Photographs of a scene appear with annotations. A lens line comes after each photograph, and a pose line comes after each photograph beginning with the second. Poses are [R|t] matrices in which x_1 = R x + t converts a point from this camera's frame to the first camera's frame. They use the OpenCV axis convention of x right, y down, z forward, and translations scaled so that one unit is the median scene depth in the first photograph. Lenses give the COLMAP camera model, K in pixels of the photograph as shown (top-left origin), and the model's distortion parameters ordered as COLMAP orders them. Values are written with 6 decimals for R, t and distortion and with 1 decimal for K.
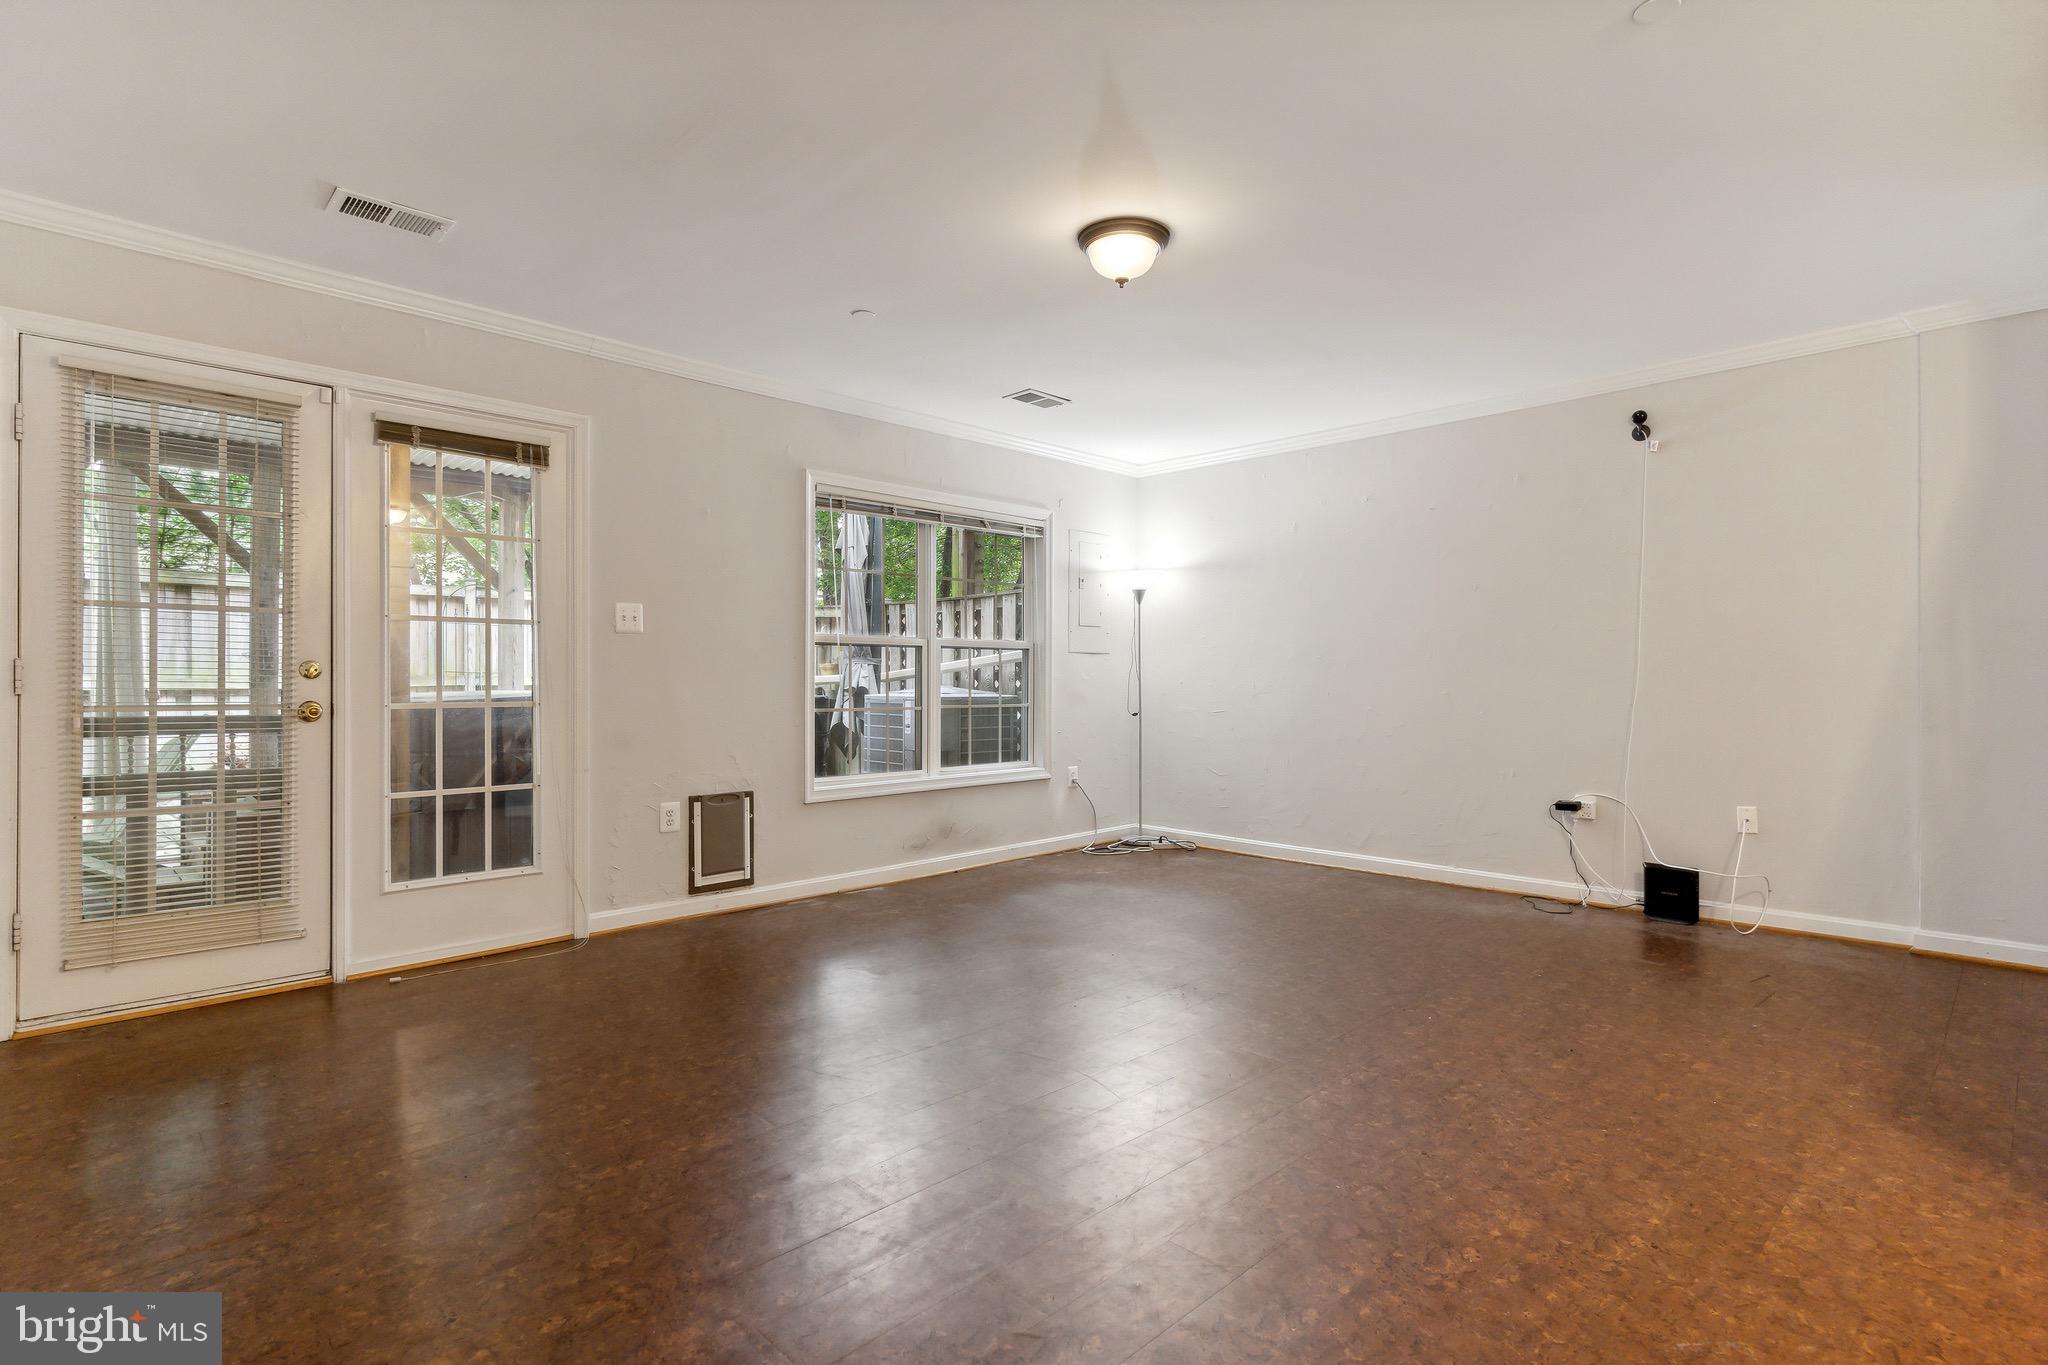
lens RADIAL K [[965.9, 0, 1024.0], [0, 965.9, 682.5], [0, 0, 1]] dist [0.000888, -0.000314]
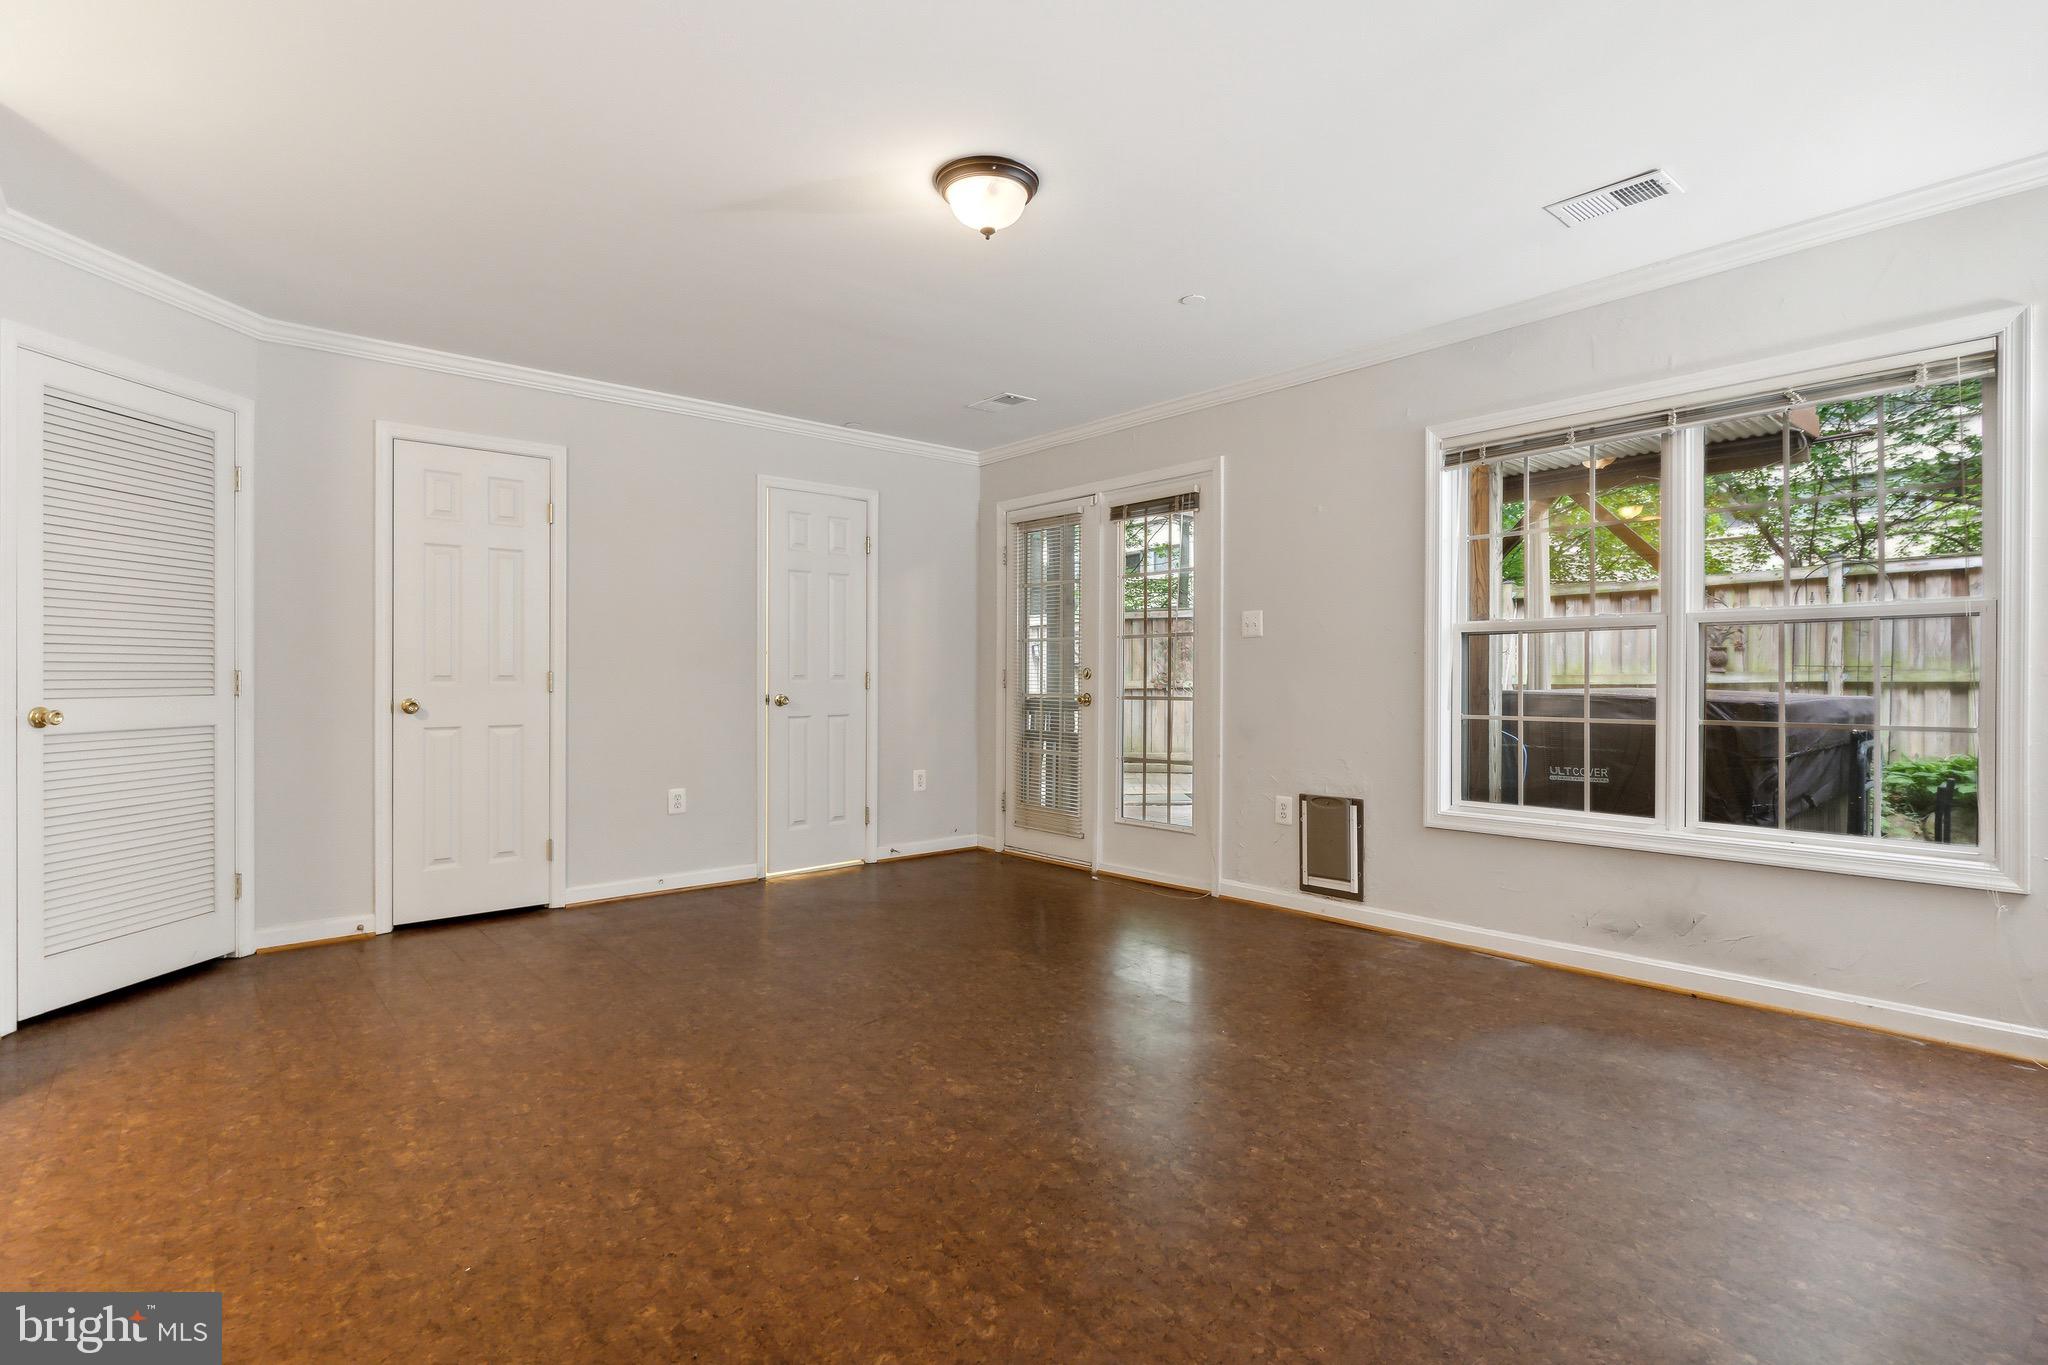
lens RADIAL K [[979.9, 0, 1025.4], [0, 979.9, 668.1], [0, 0, 1]] dist [0.003343, -0.001233]
pose [[-0.045875, -0.008855, -0.998908, 0.735746], [0.002169, 0.999957, -0.008964, -0.006139], [0.998945, -0.002577, -0.045853, 0.796215]]
